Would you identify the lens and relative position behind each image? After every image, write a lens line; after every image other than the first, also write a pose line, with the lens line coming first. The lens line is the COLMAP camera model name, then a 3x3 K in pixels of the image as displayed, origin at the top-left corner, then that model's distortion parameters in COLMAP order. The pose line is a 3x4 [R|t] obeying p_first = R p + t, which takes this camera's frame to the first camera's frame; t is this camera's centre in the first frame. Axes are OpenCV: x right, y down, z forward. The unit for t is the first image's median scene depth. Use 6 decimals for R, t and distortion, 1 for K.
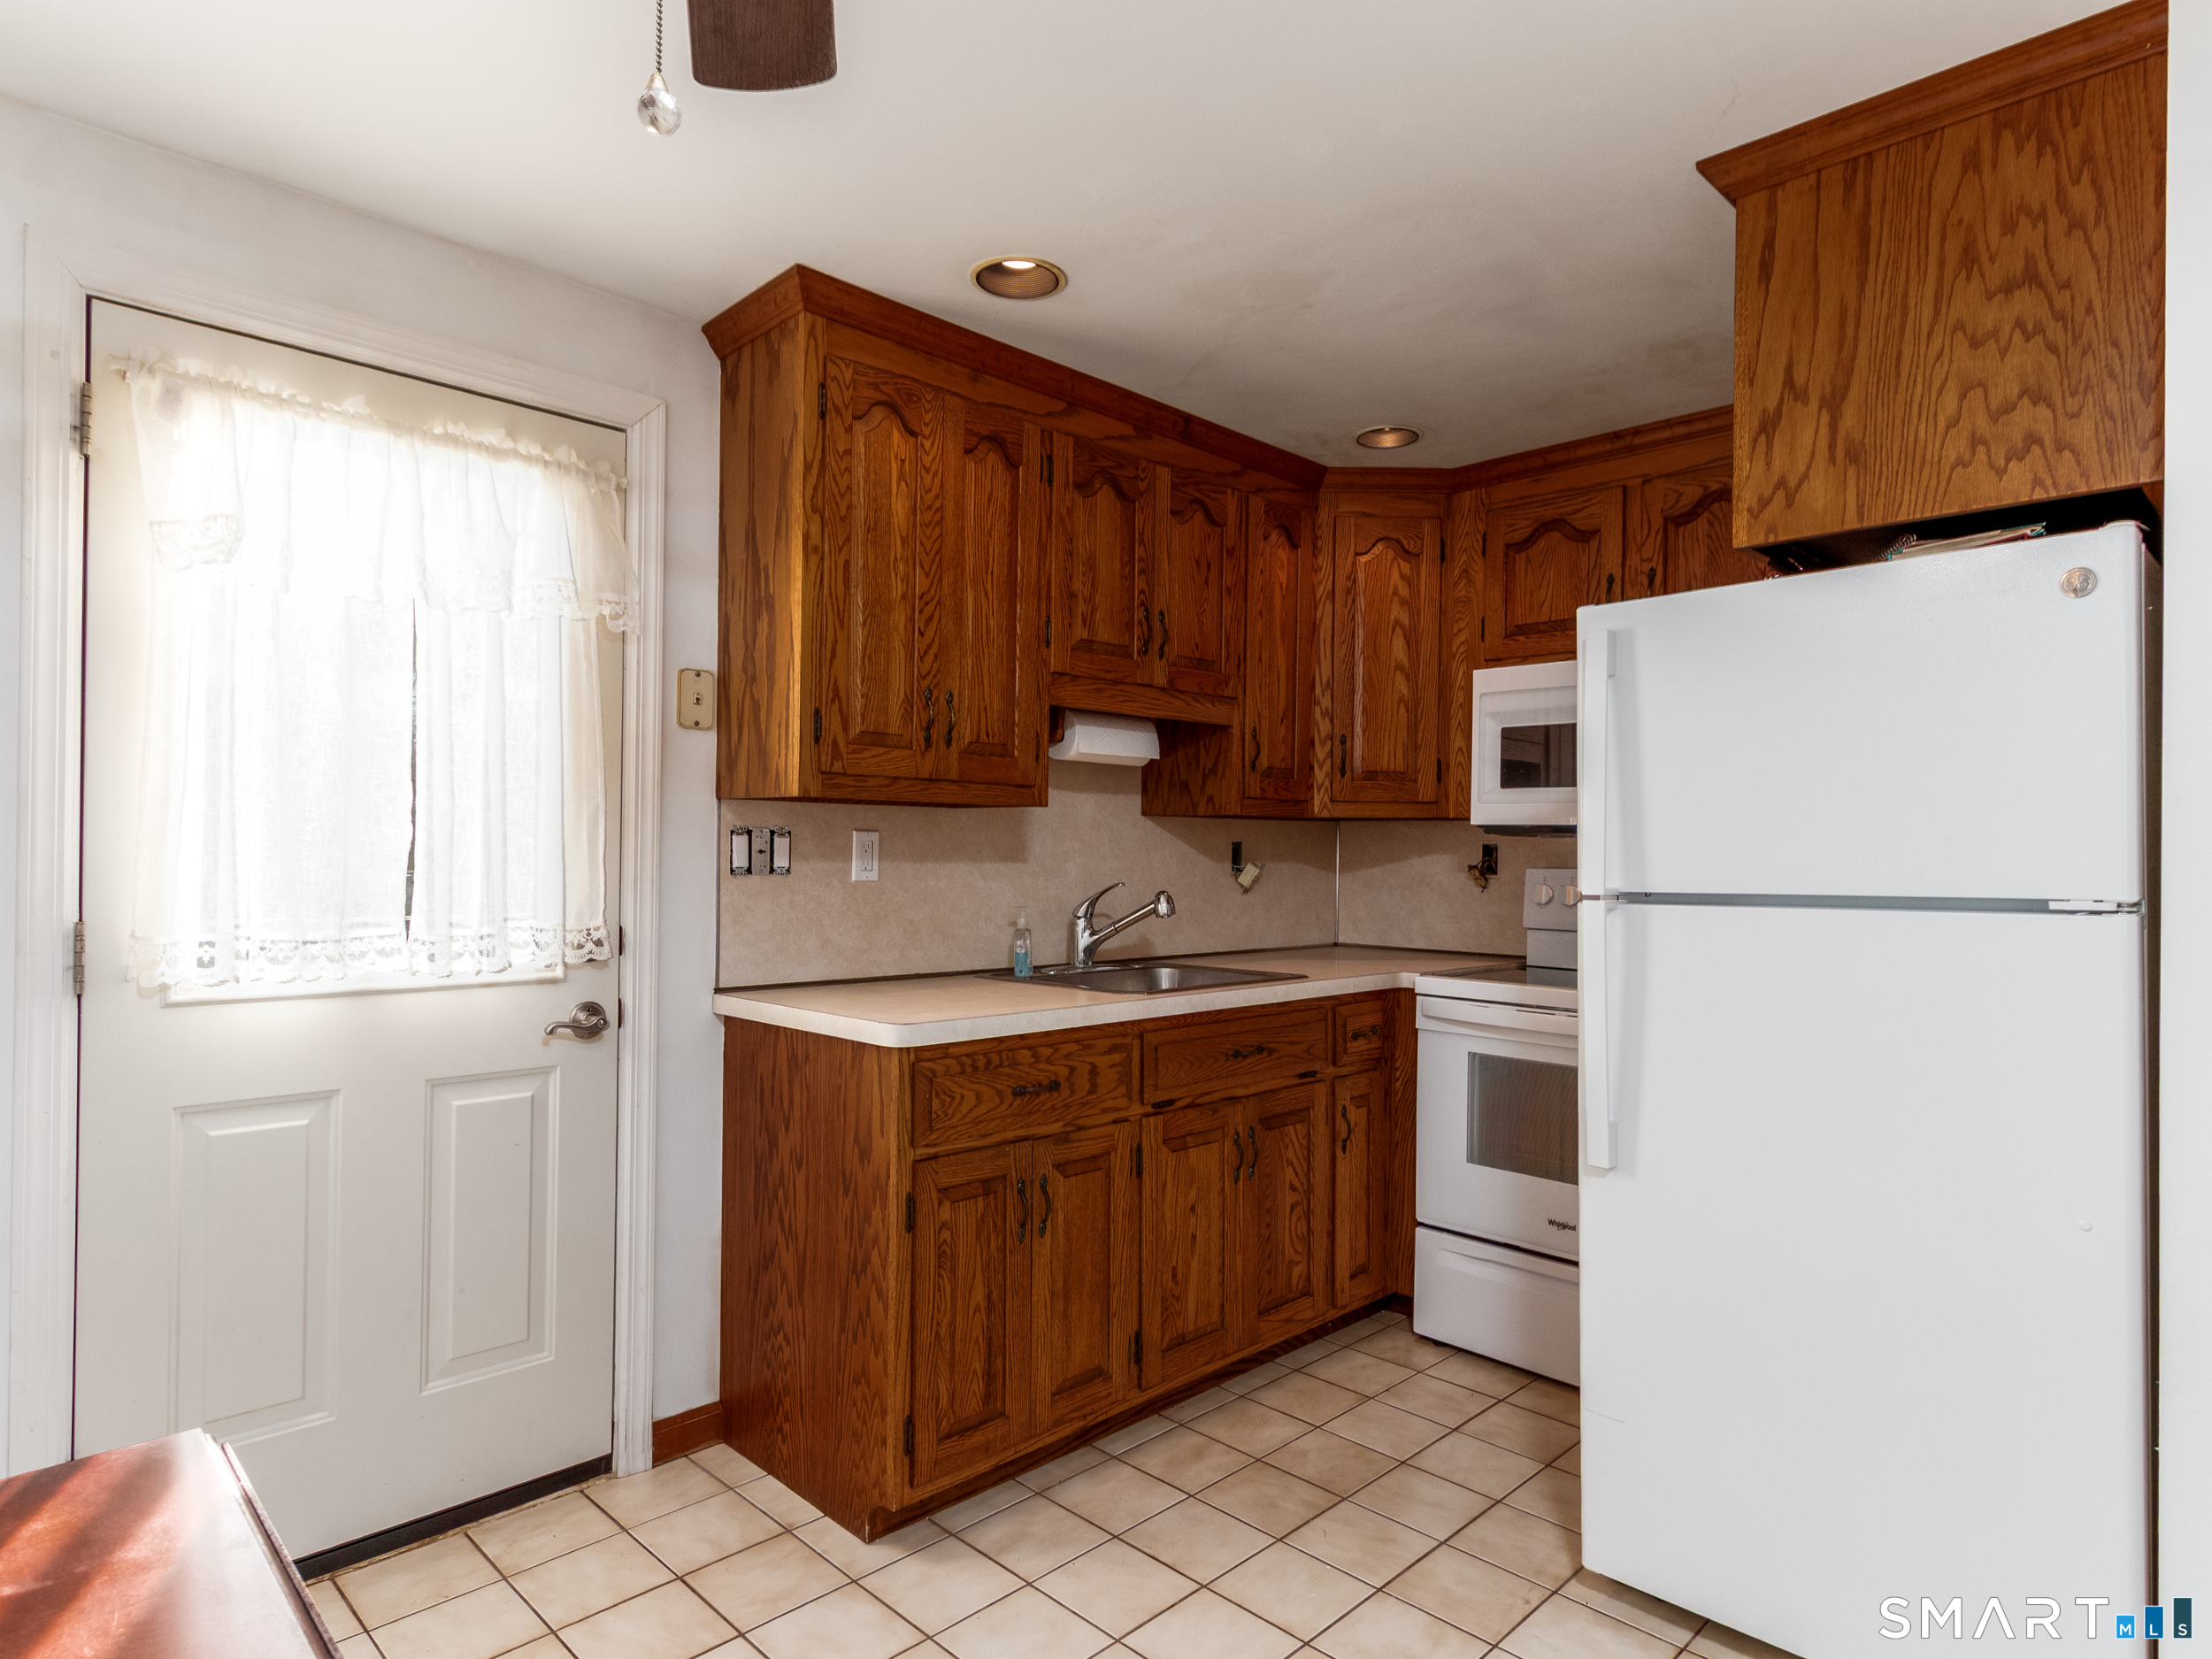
lens RADIAL K [[1247.9, 0, 1106.0], [0, 1247.9, 829.5], [0, 0, 1]] dist [-0.007129, -0.003840]
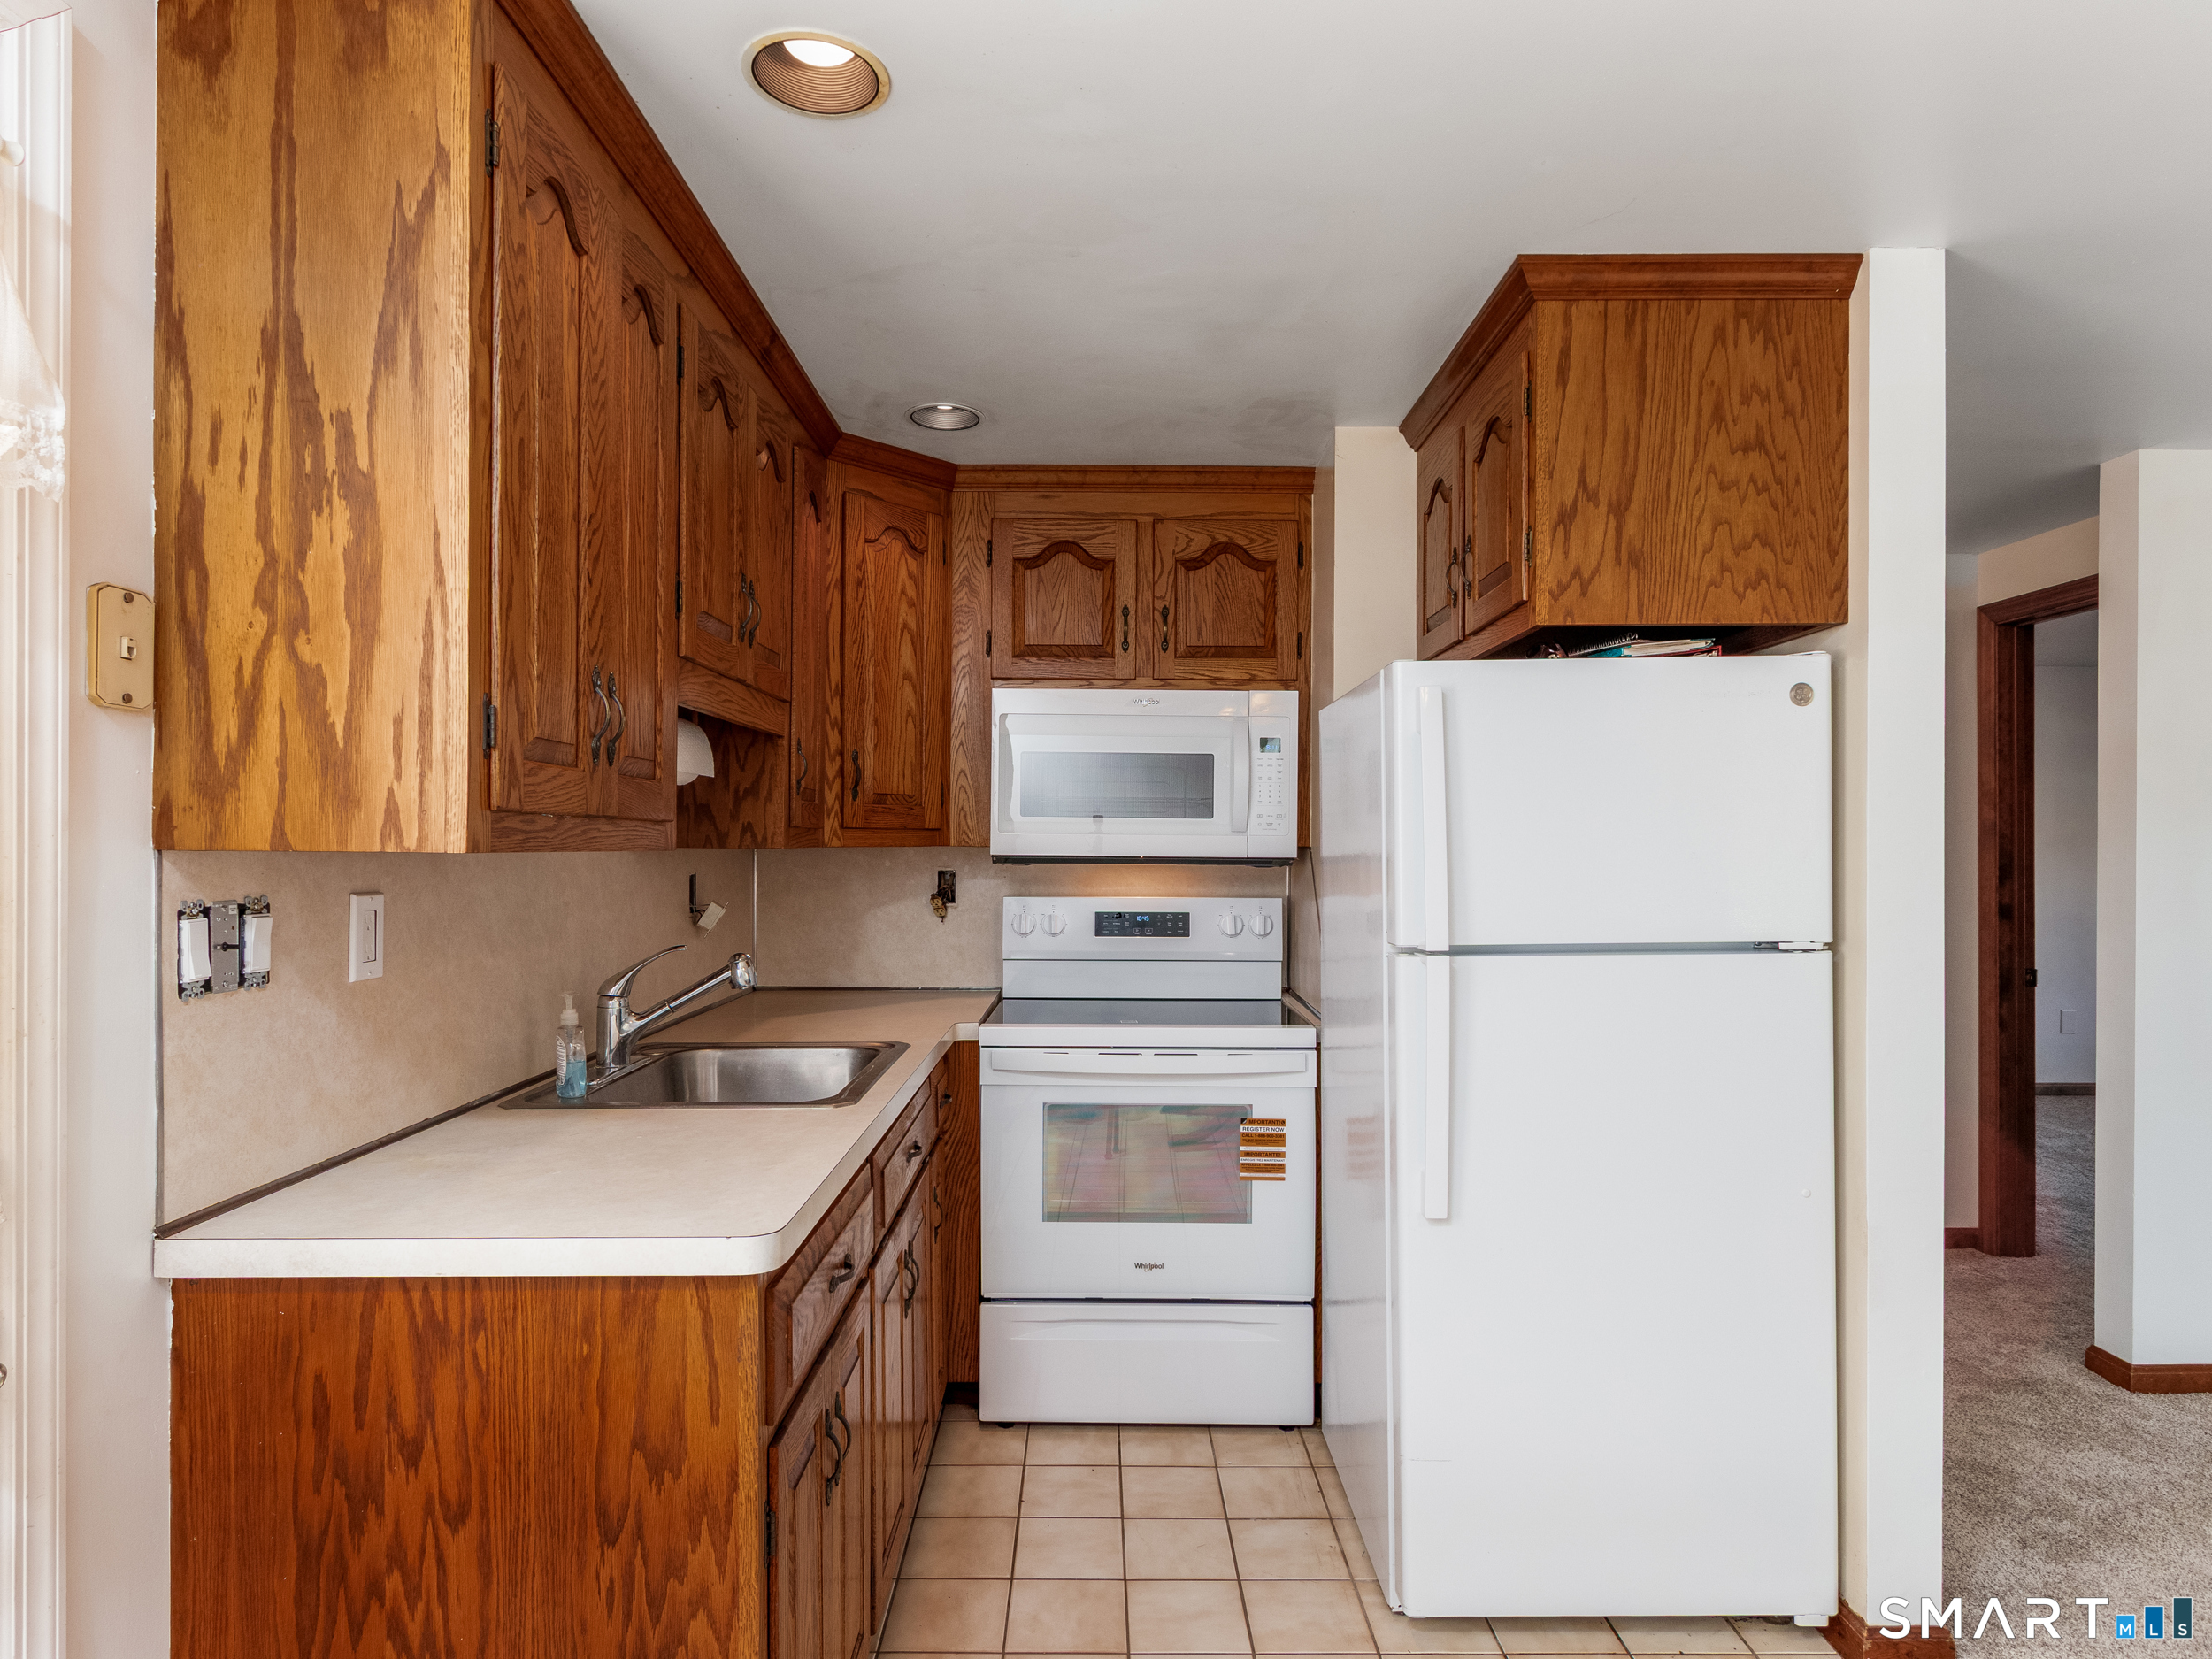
lens RADIAL K [[1237.3, 0, 1103.7], [0, 1237.3, 833.8], [0, 0, 1]] dist [0.002515, -0.001074]
pose [[0.704488, -0.002369, 0.709712, -0.423845], [-0.007800, 0.999908, 0.011080, -0.042334], [-0.709674, -0.013342, 0.704404, 0.405426]]
